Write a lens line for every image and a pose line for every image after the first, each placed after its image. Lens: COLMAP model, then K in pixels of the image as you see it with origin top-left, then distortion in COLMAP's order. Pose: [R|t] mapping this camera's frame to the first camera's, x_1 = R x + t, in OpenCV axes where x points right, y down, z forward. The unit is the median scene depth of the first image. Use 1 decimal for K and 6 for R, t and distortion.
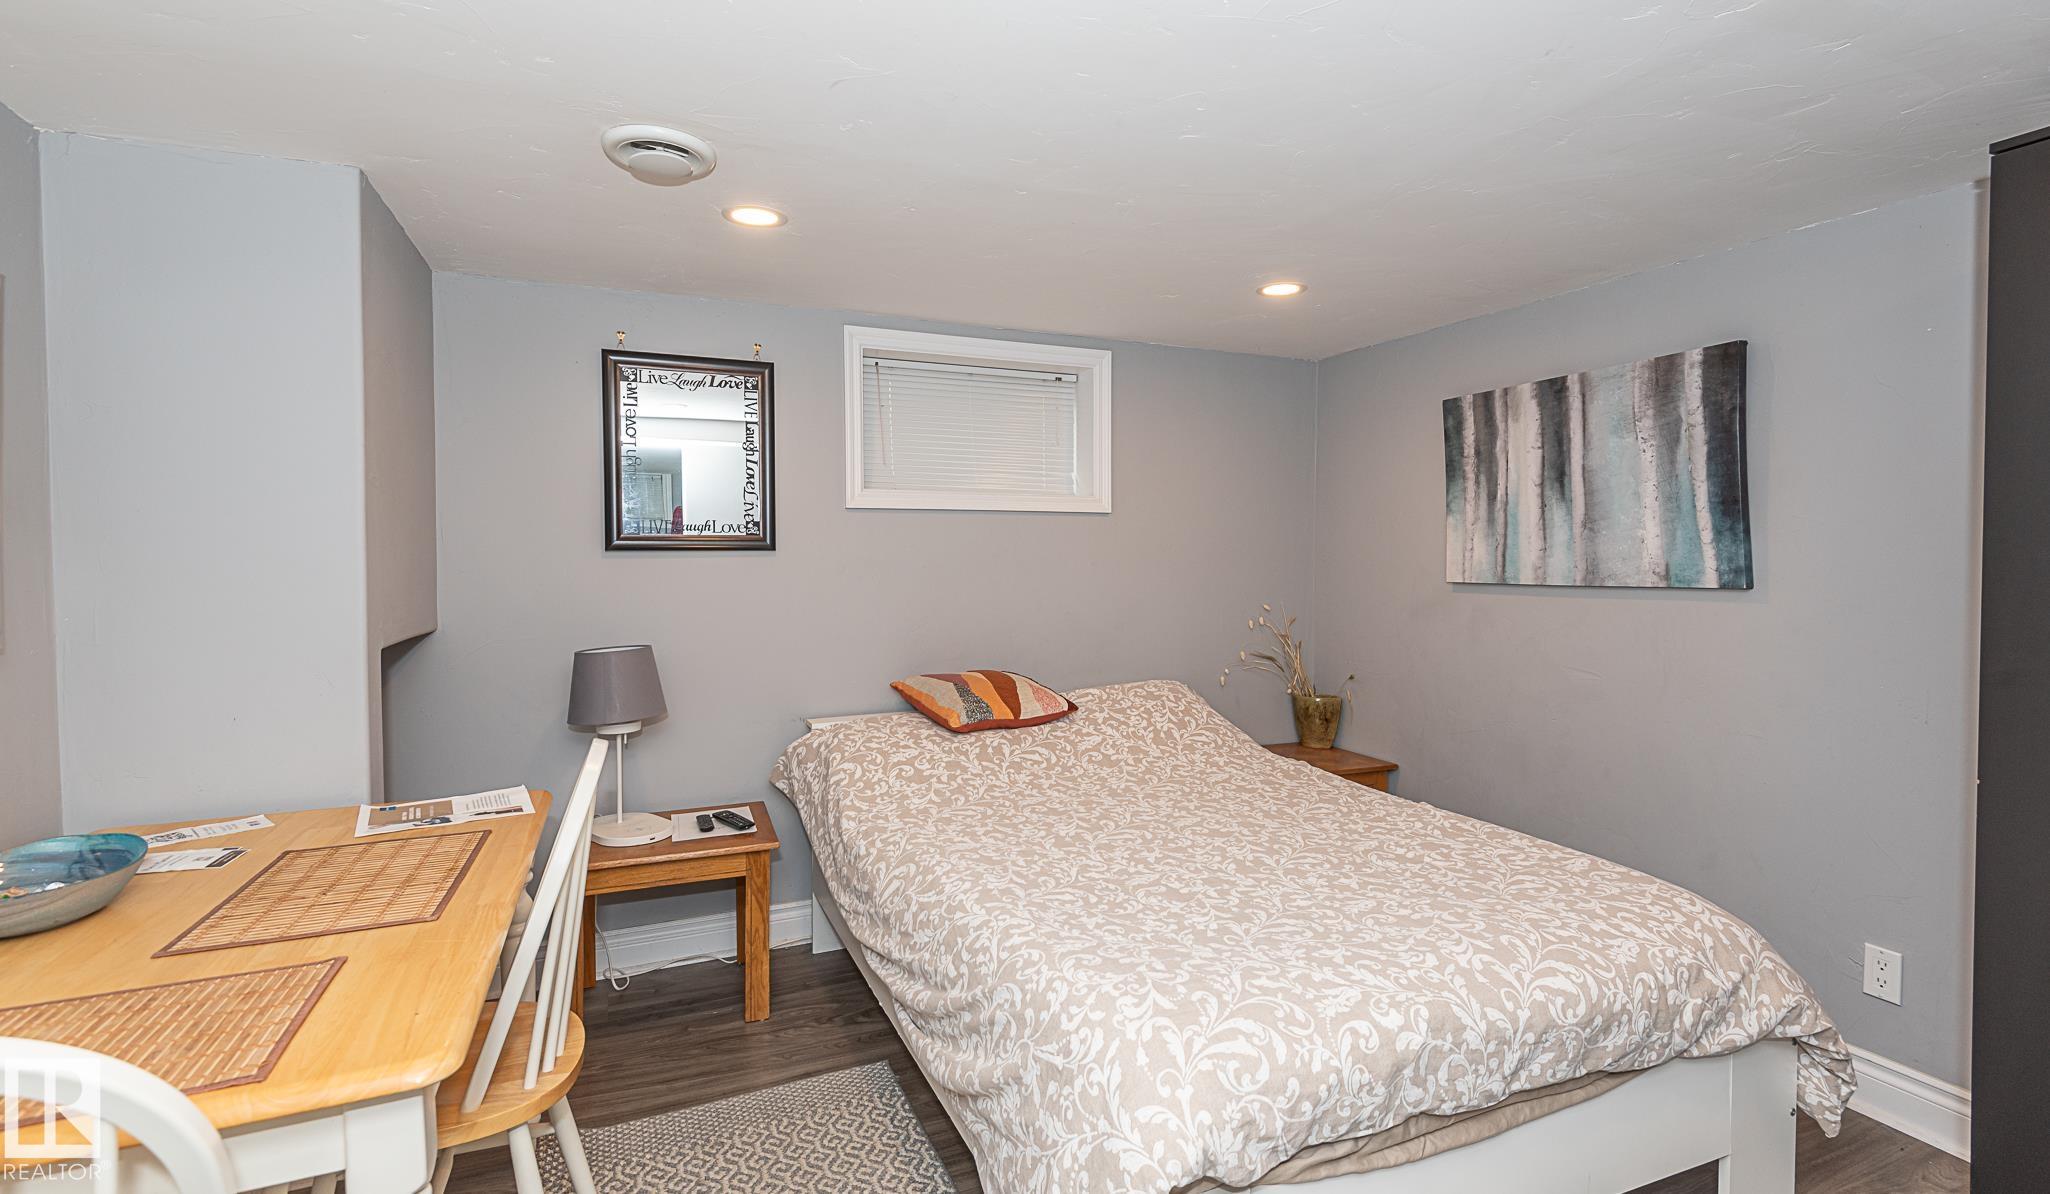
lens RADIAL K [[973.0, 0, 1025.0], [0, 973.0, 597.0], [0, 0, 1]] dist [0.045741, -0.022215]
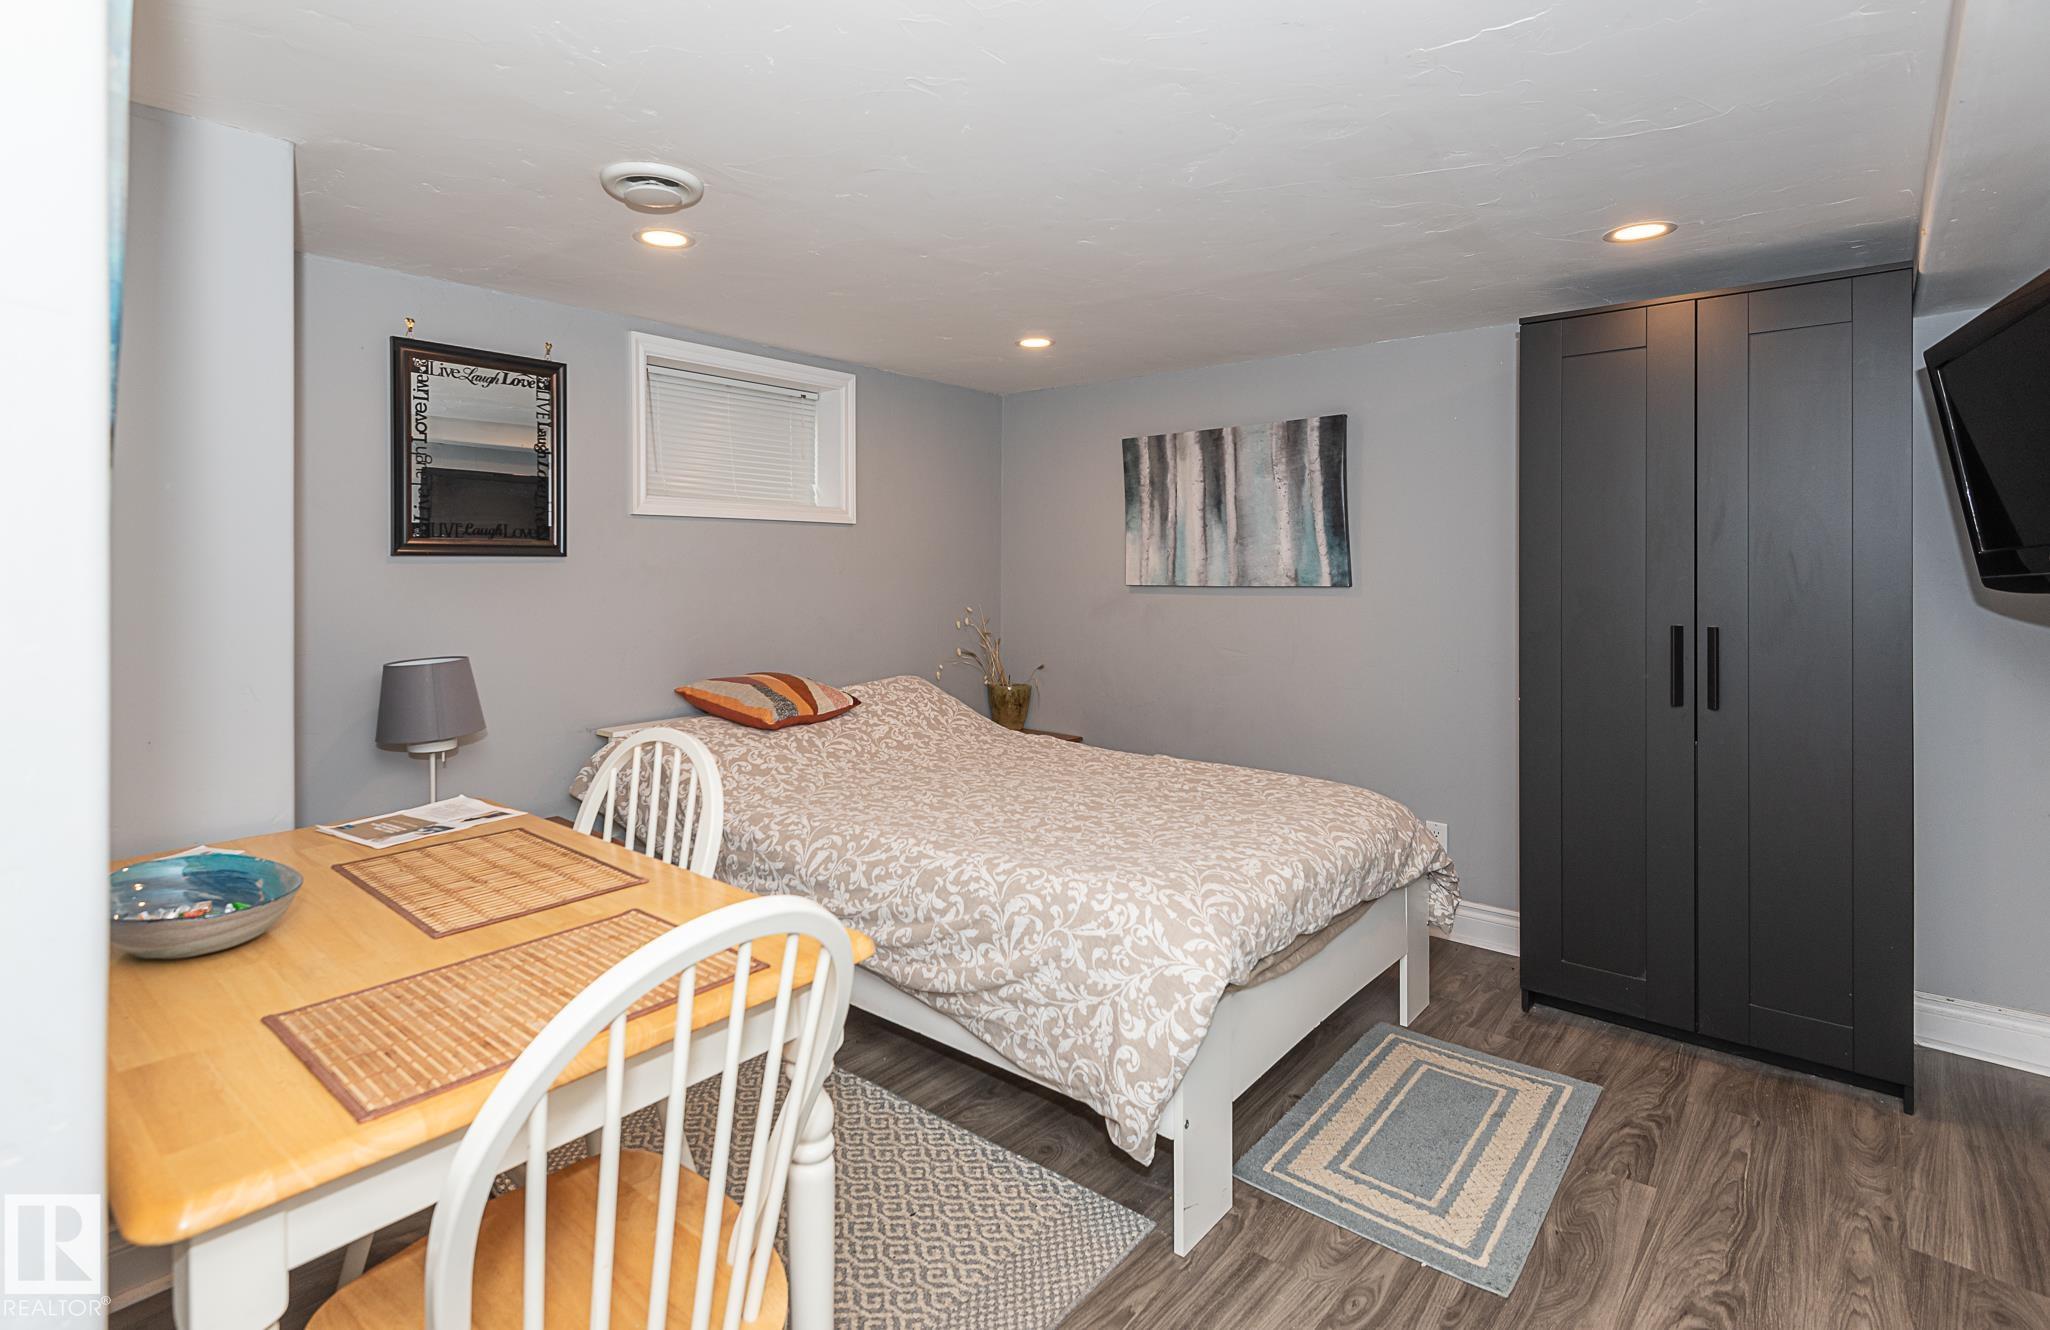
lens RADIAL K [[974.4, 0, 1022.9], [0, 974.4, 593.0], [0, 0, 1]] dist [0.059588, -0.000057]
pose [[0.906546, -0.011477, 0.421951, -0.265985], [0.017331, 0.999799, -0.010041, 0.006237], [-0.421751, 0.016416, 0.906563, -0.081551]]
